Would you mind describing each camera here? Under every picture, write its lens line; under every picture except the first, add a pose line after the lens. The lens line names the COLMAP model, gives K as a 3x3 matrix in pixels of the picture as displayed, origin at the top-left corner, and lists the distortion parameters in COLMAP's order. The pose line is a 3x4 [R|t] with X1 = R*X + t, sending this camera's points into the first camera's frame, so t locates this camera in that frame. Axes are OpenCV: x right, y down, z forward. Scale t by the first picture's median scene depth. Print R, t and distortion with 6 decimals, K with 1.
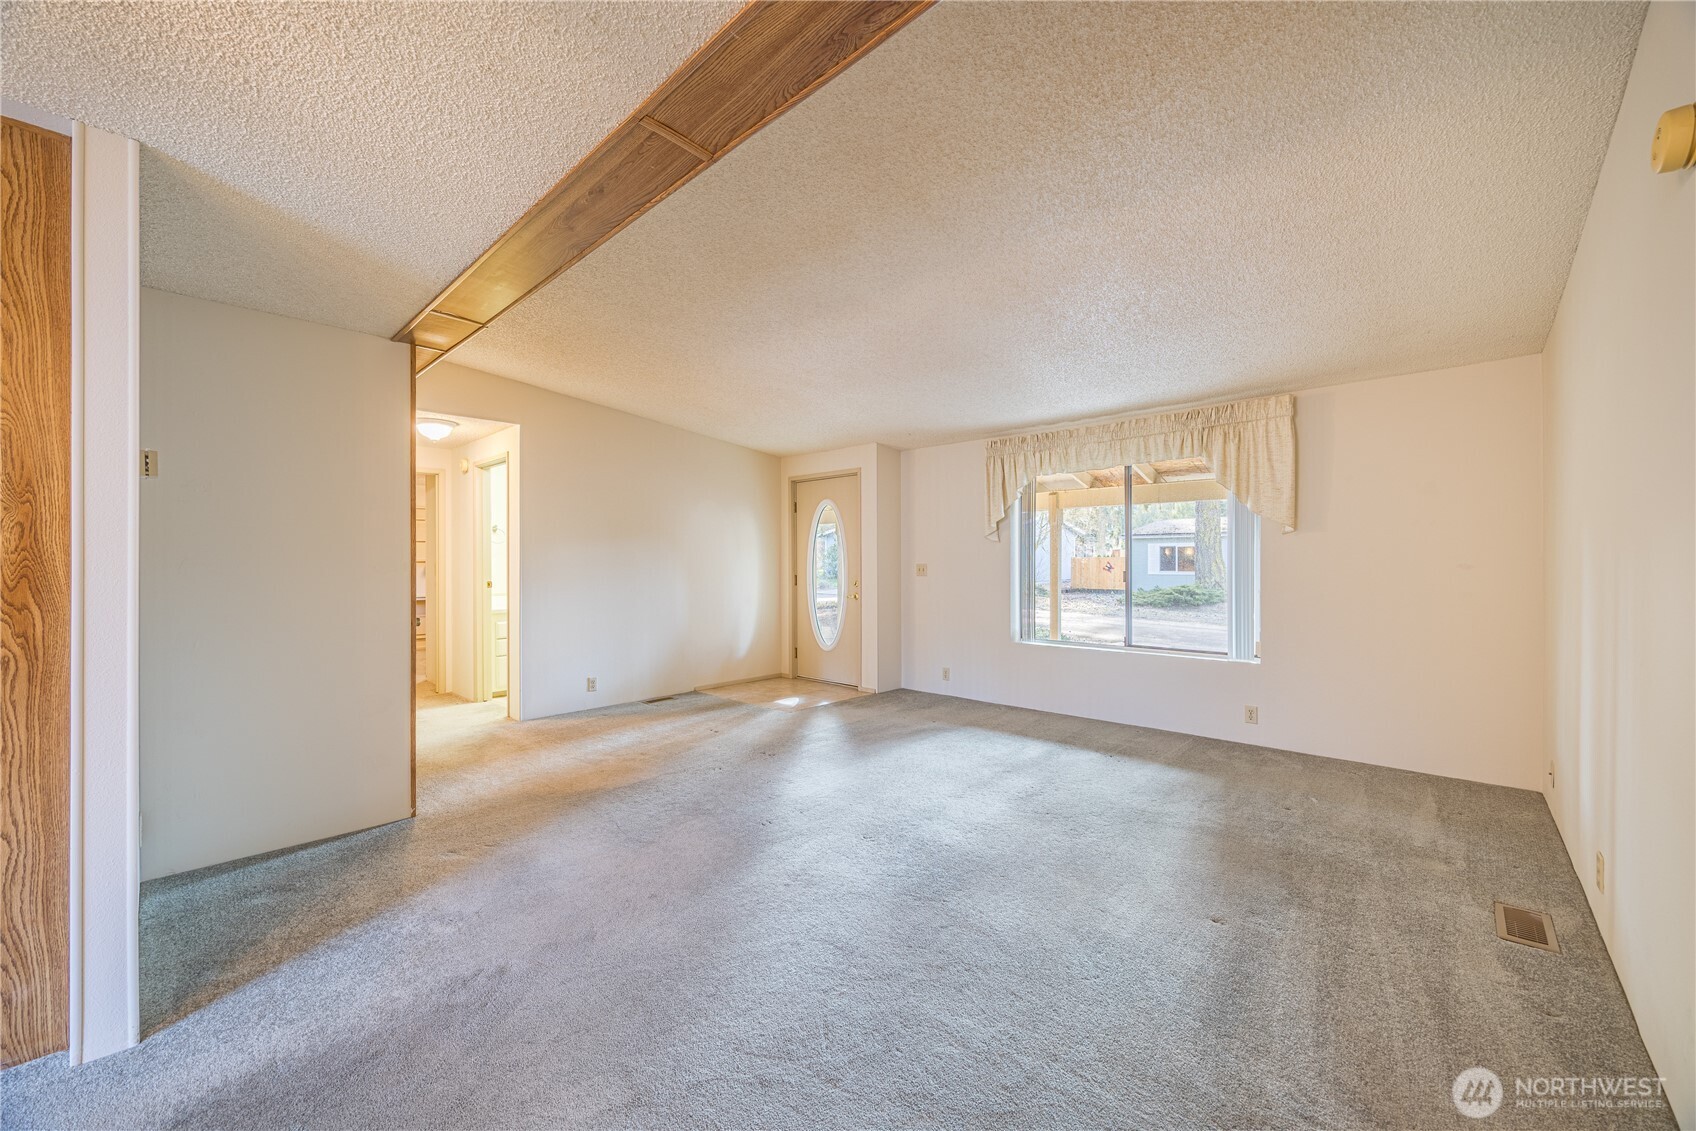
lens RADIAL K [[651.7, 0, 849.9], [0, 651.7, 563.5], [0, 0, 1]] dist [-0.000373, 0.000142]
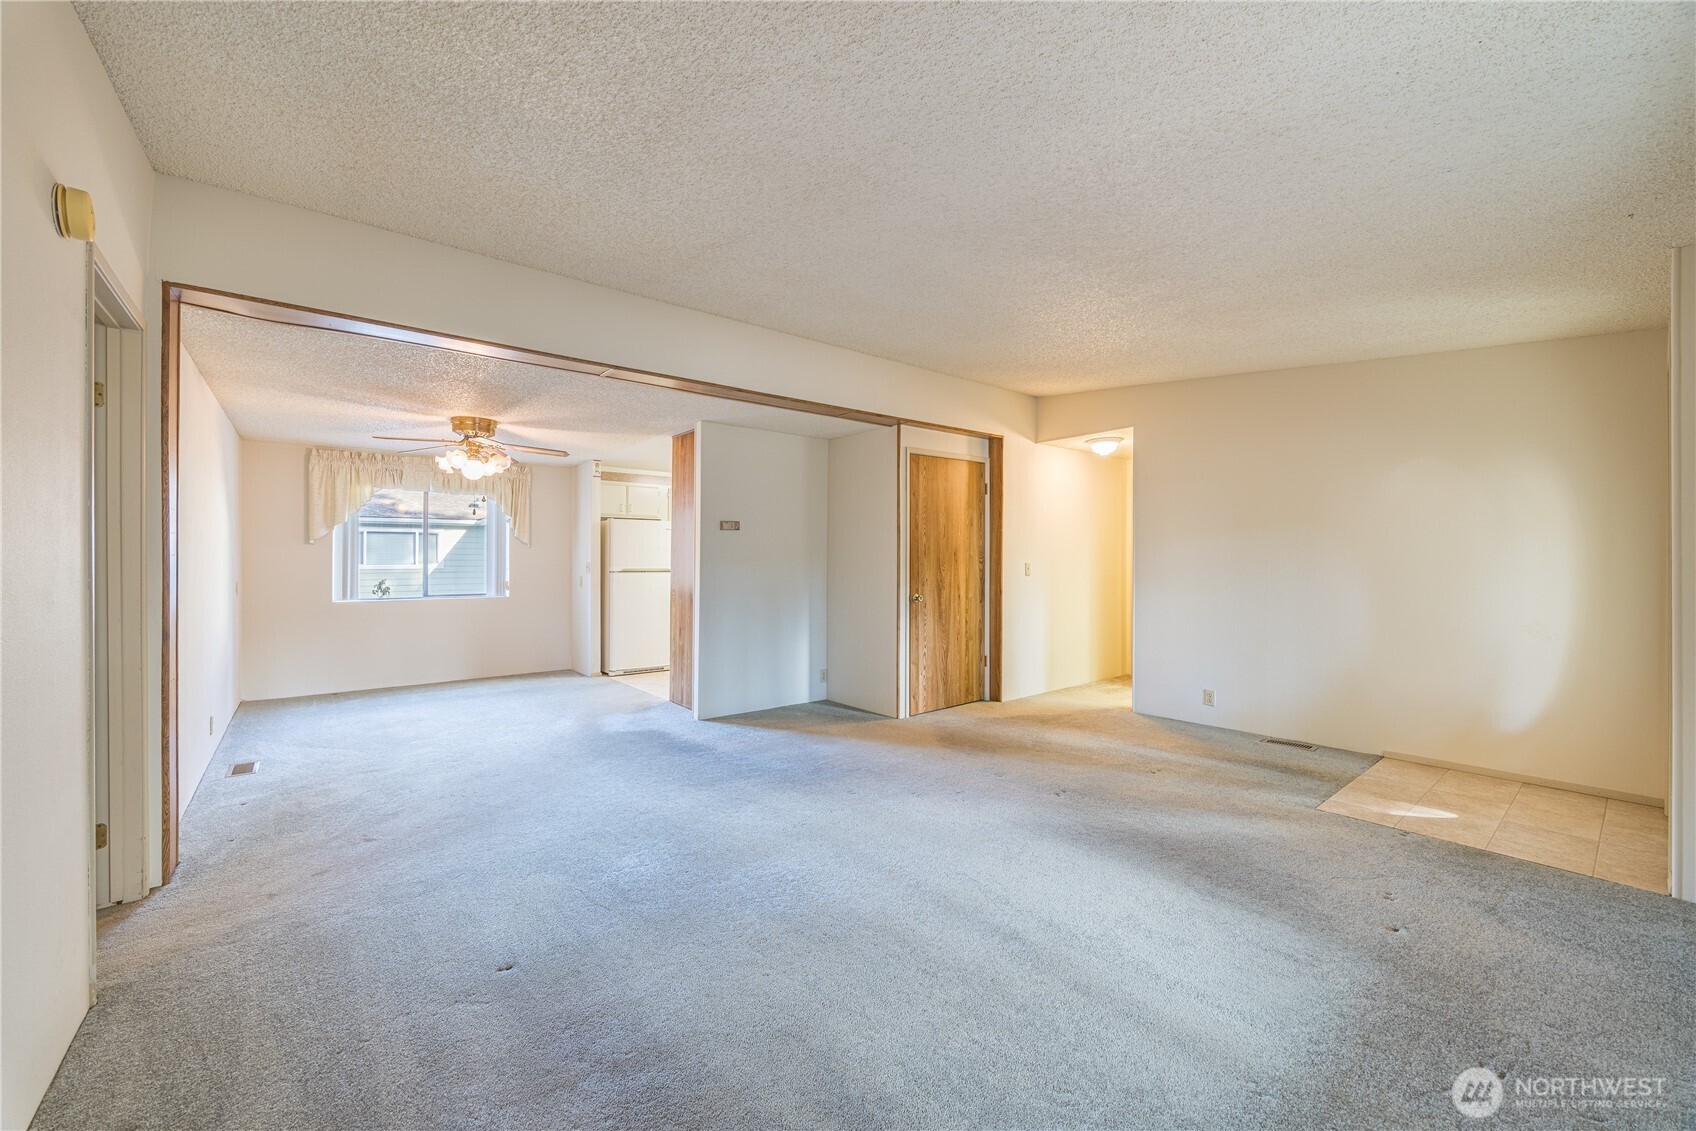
lens RADIAL K [[651.7, 0, 849.9], [0, 651.7, 563.5], [0, 0, 1]] dist [-0.000373, 0.000142]
pose [[-0.132410, 0.003699, -0.991188, 0.566696], [0.002588, 0.999991, 0.003386, -0.000506], [0.991192, -0.002116, -0.132418, 0.661214]]
